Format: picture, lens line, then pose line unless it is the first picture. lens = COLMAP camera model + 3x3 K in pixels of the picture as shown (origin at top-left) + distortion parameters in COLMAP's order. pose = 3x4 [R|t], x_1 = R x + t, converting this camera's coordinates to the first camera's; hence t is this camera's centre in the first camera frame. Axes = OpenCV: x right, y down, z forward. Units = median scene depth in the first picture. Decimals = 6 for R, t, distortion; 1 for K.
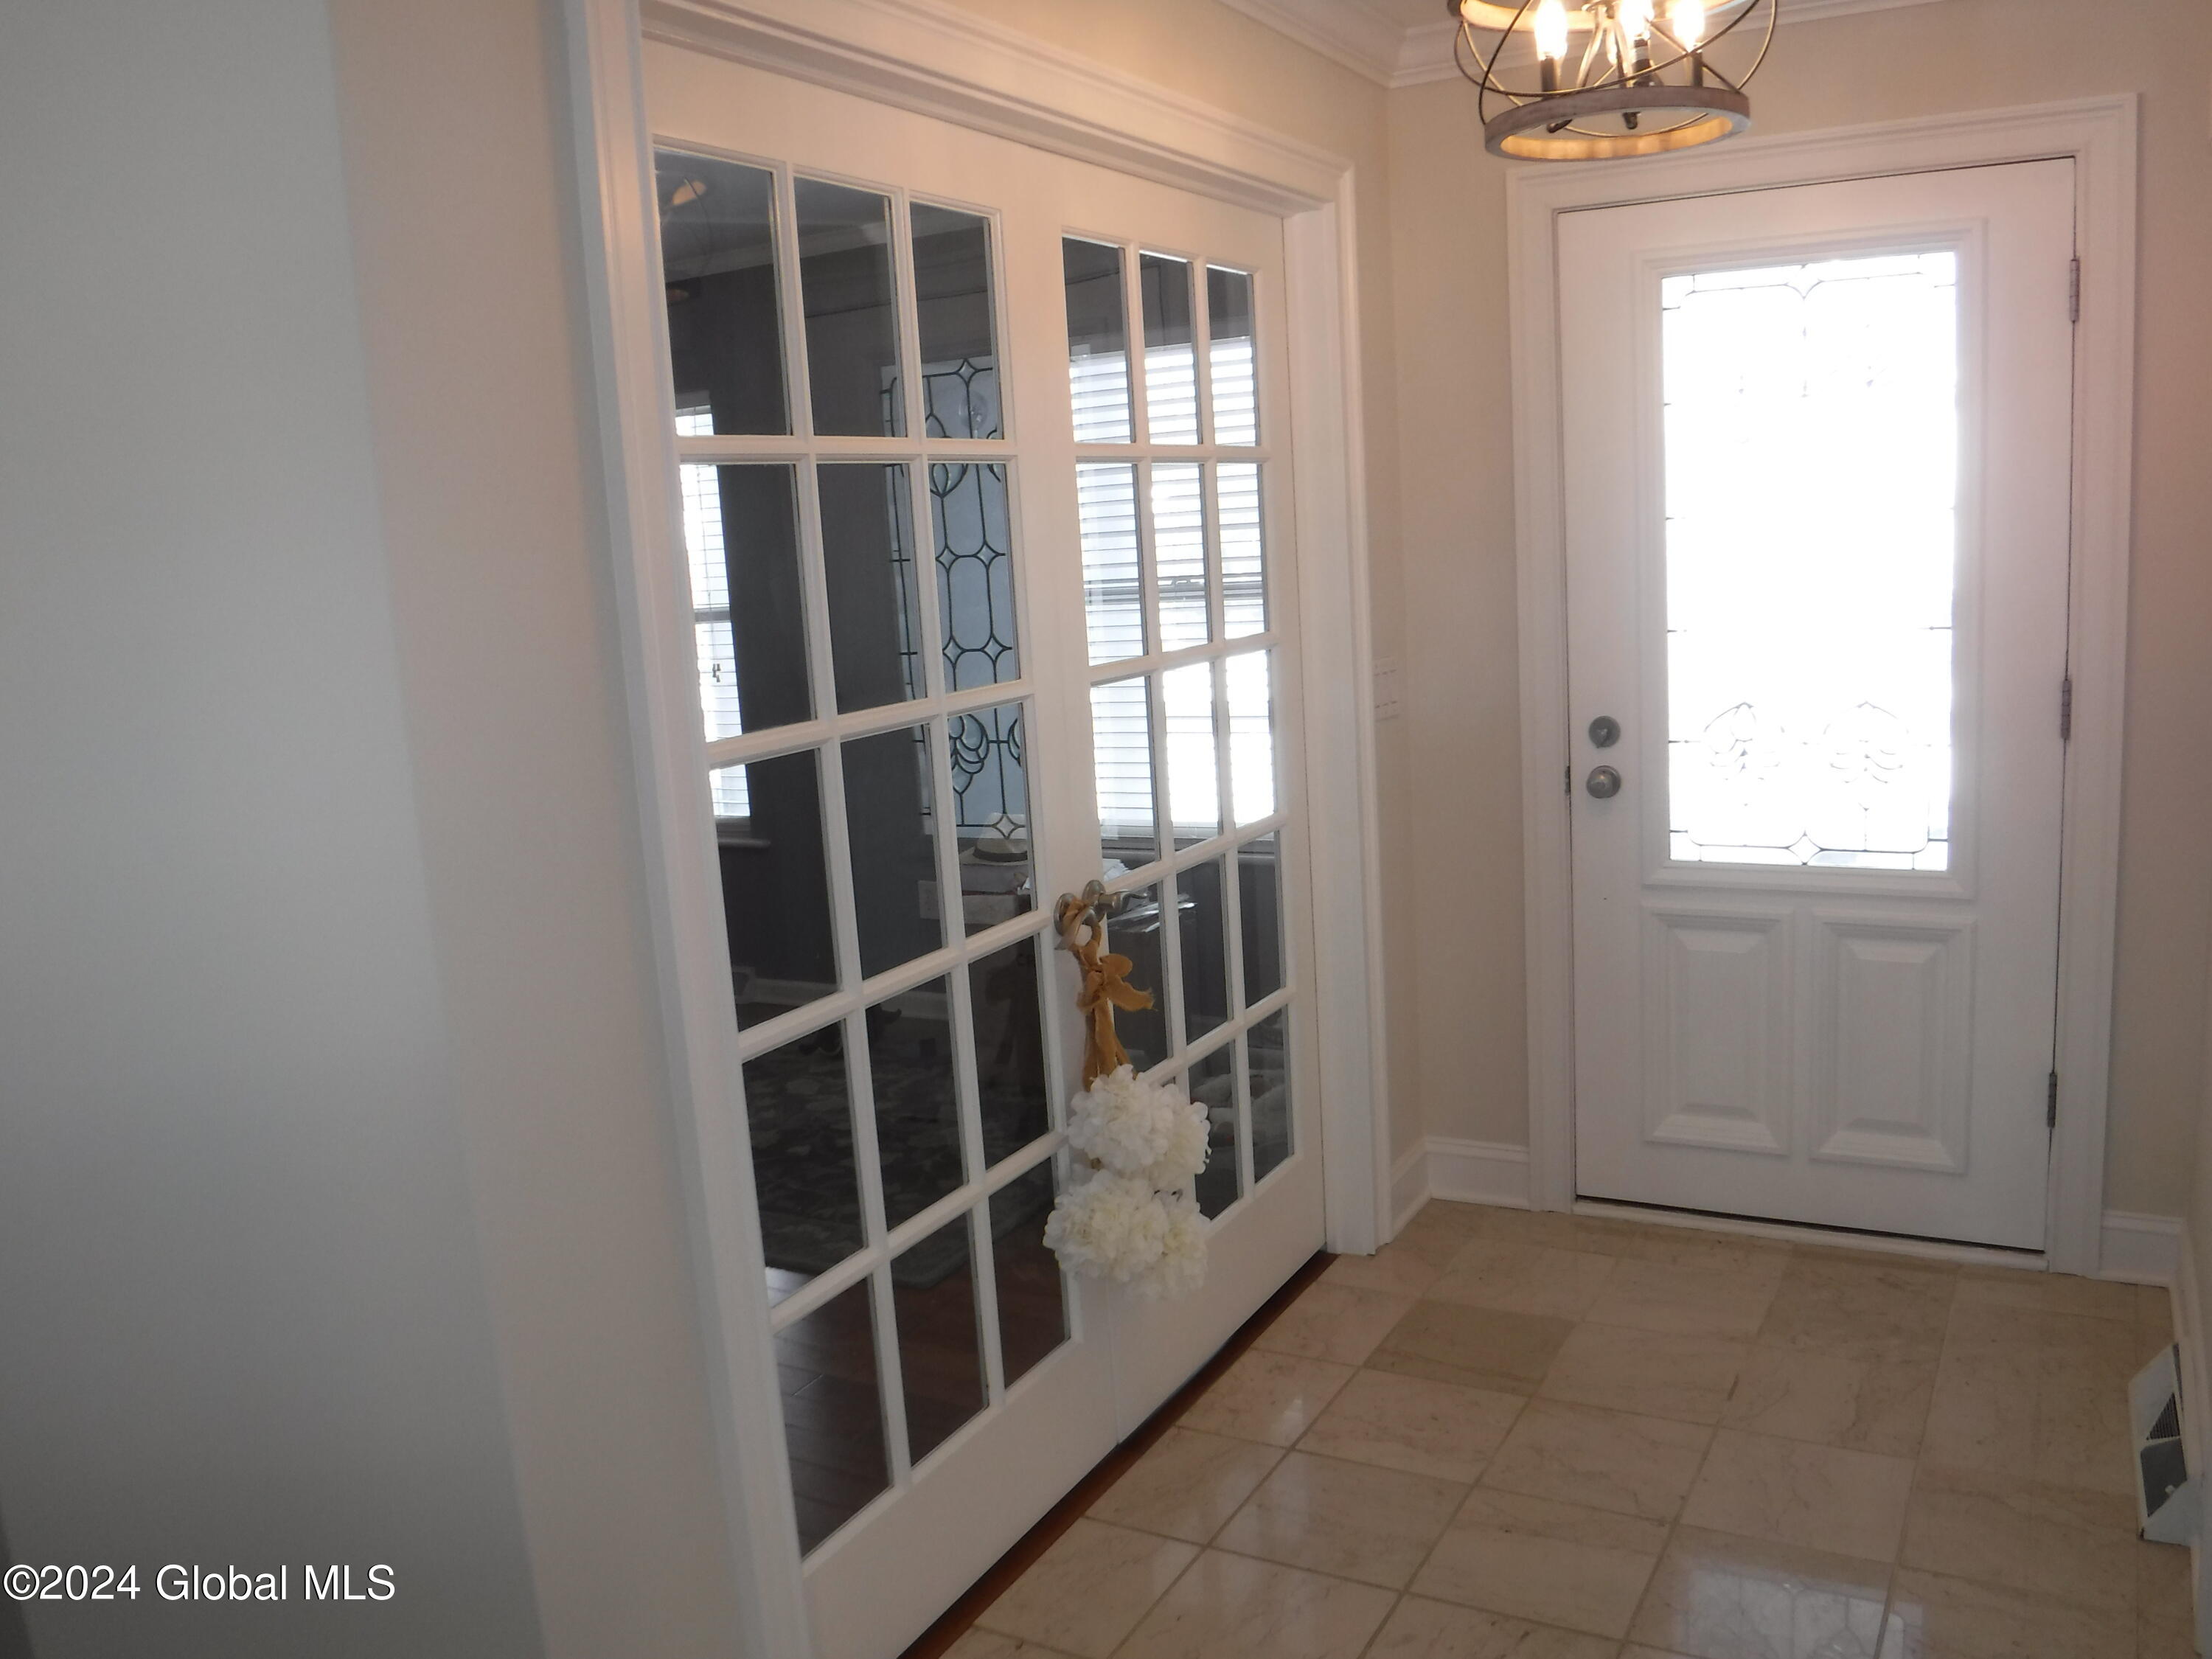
lens RADIAL K [[1779.6, 0, 1106.0], [0, 1779.6, 829.5], [0, 0, 1]] dist [-0.089069, 0.011858]
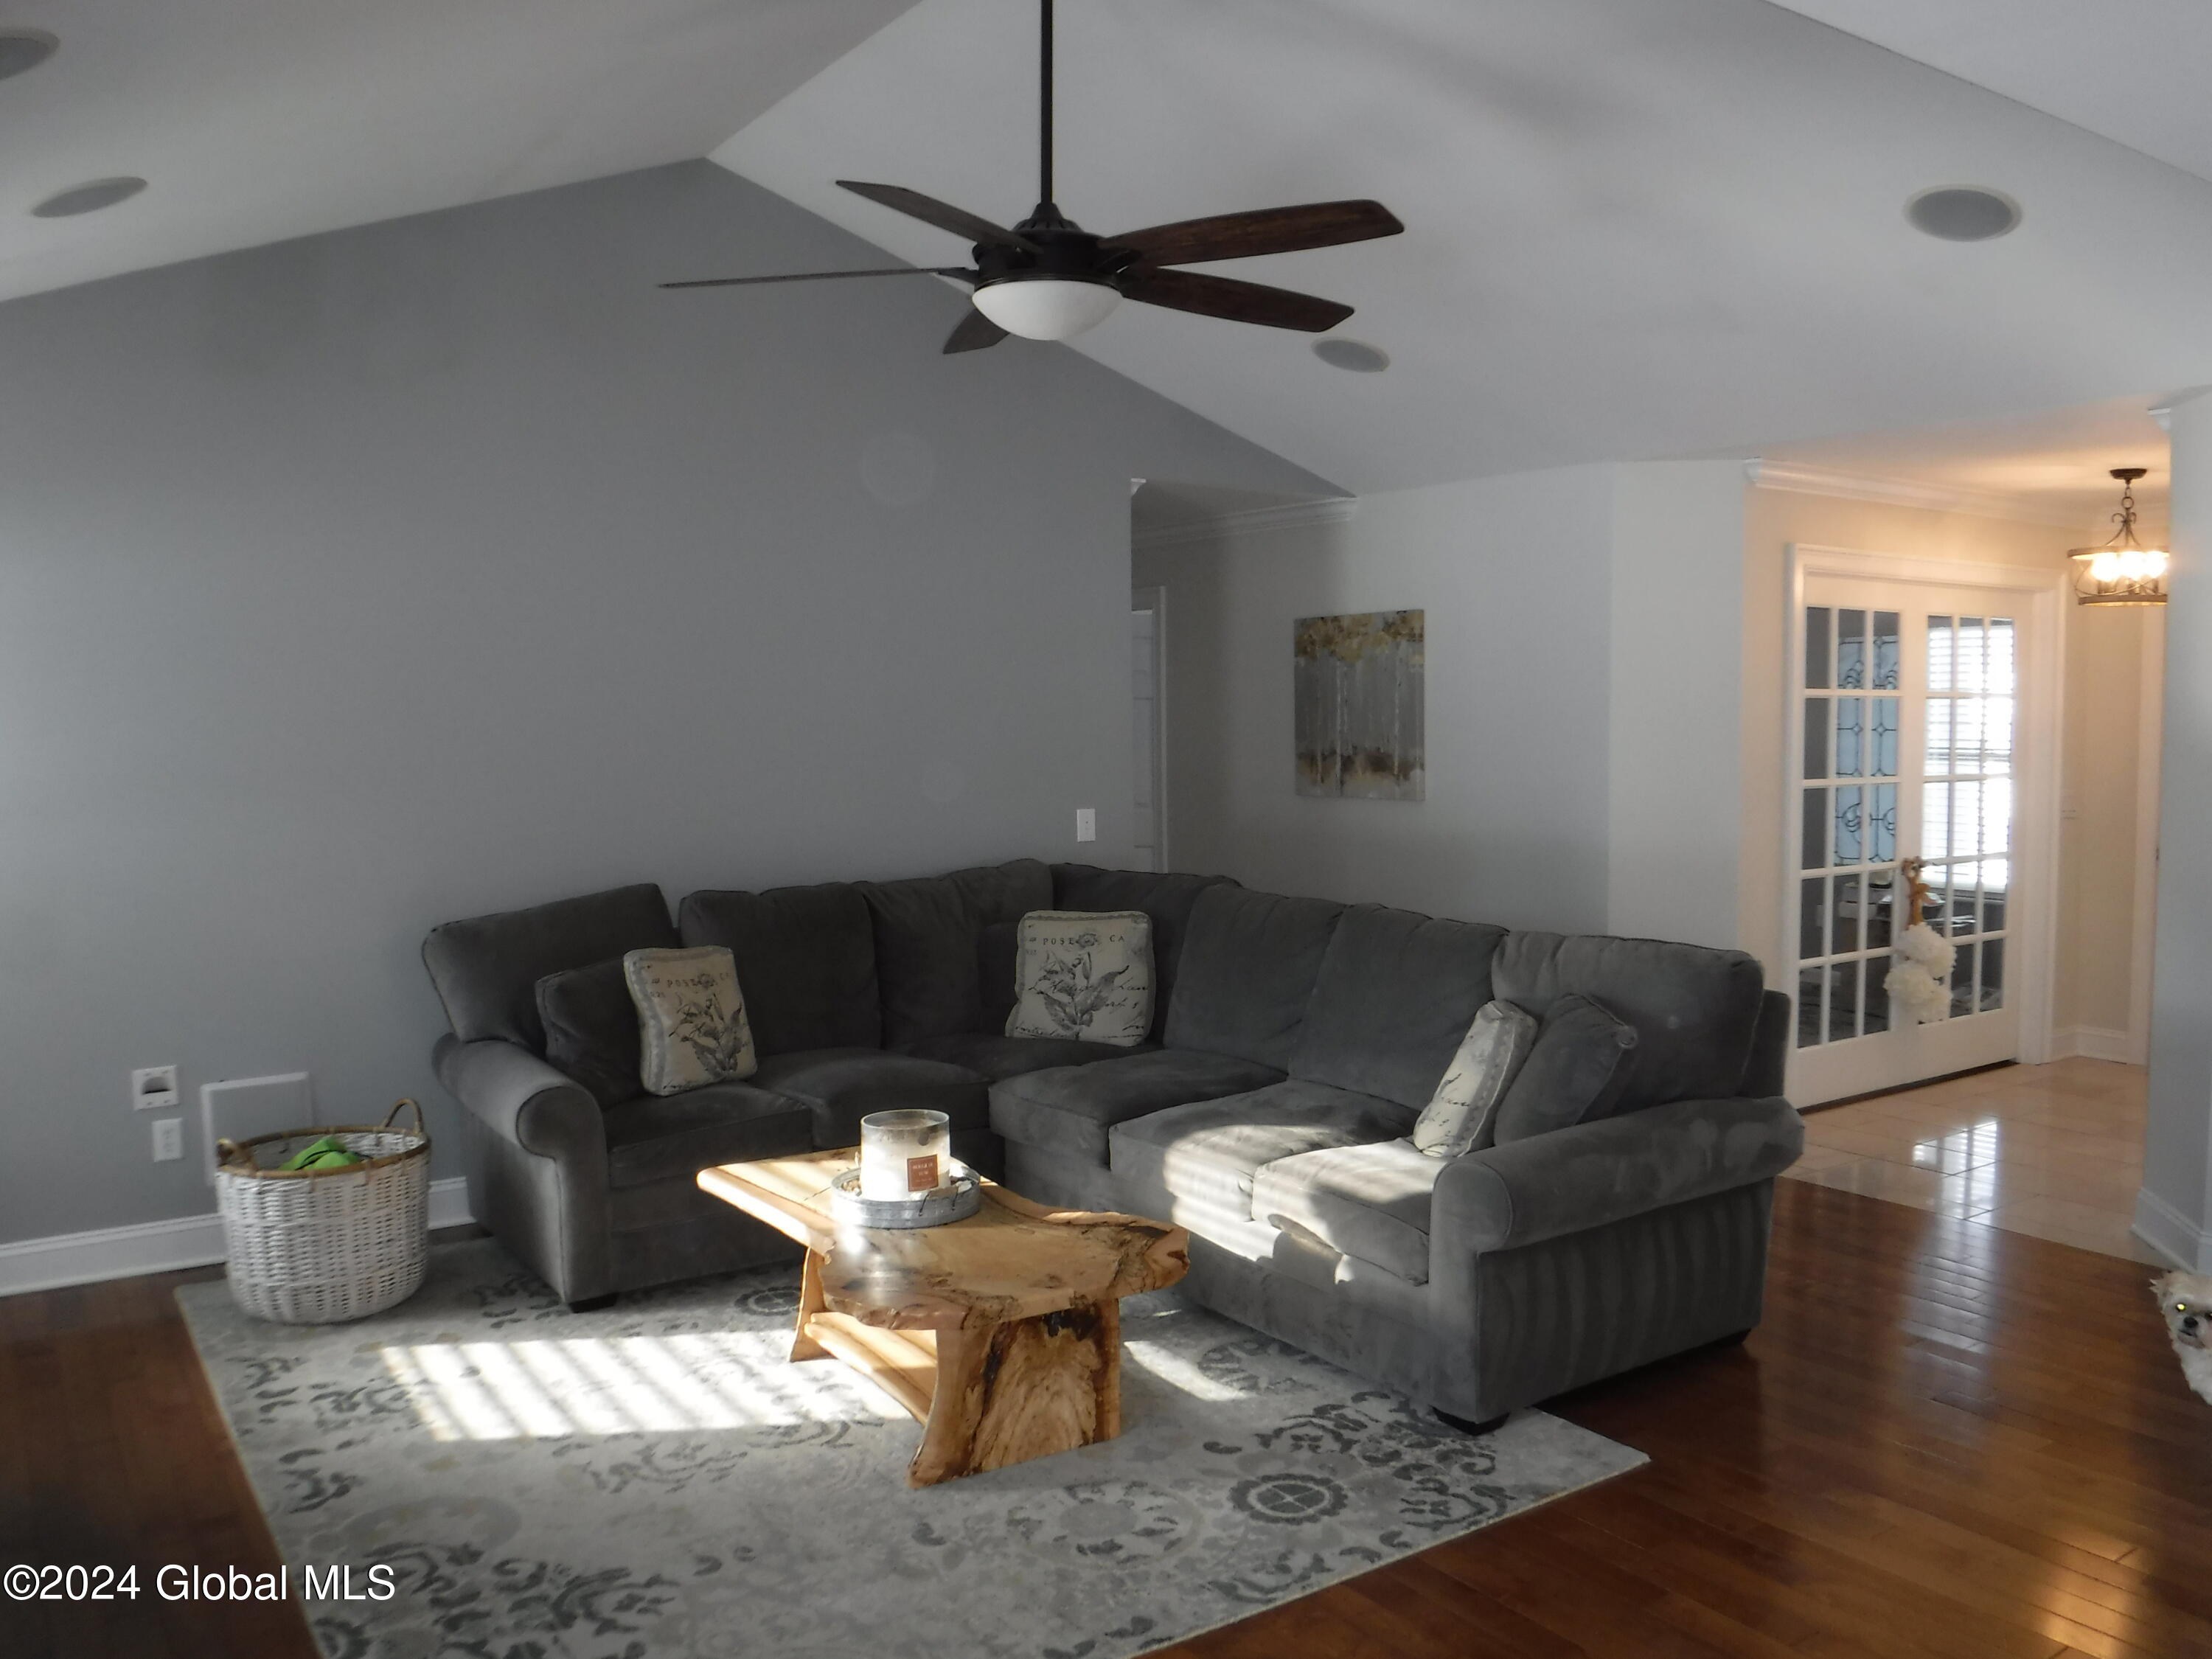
lens RADIAL K [[1779.6, 0, 1106.0], [0, 1779.6, 829.5], [0, 0, 1]] dist [-0.089069, 0.011858]
pose [[0.895350, 0.088162, -0.436550, 0.044043], [-0.128708, 0.989607, -0.064125, 0.318057], [0.426359, 0.113602, 0.897392, -1.884089]]
